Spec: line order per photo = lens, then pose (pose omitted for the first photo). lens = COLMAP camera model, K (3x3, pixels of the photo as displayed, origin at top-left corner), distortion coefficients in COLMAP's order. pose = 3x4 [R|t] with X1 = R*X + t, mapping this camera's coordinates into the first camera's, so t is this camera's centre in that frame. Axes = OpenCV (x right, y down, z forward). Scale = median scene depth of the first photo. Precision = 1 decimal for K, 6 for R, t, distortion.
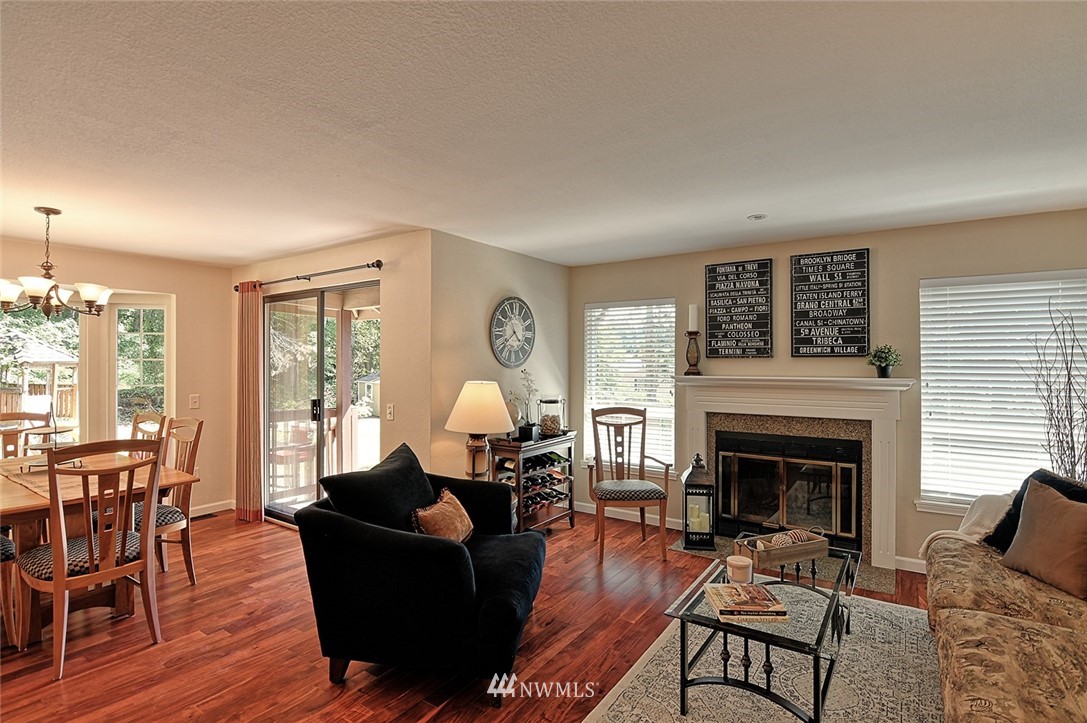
lens RADIAL K [[528.3, 0, 544.5], [0, 528.3, 360.5], [0, 0, 1]] dist [-0.012407, -0.007275]
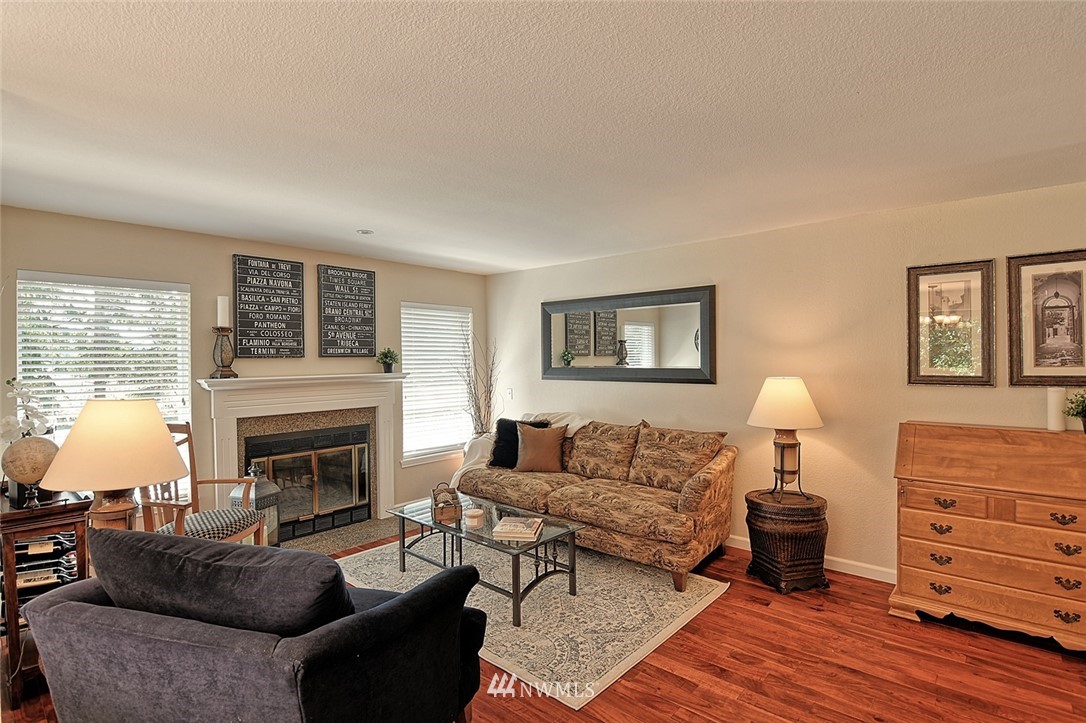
lens RADIAL K [[527.8, 0, 538.0], [0, 527.8, 362.9], [0, 0, 1]] dist [-0.012407, -0.007275]
pose [[0.124000, -0.010799, 0.992224, -0.548284], [0.005209, 0.999934, 0.010232, -0.003146], [-0.992269, 0.003900, 0.124048, 0.407761]]
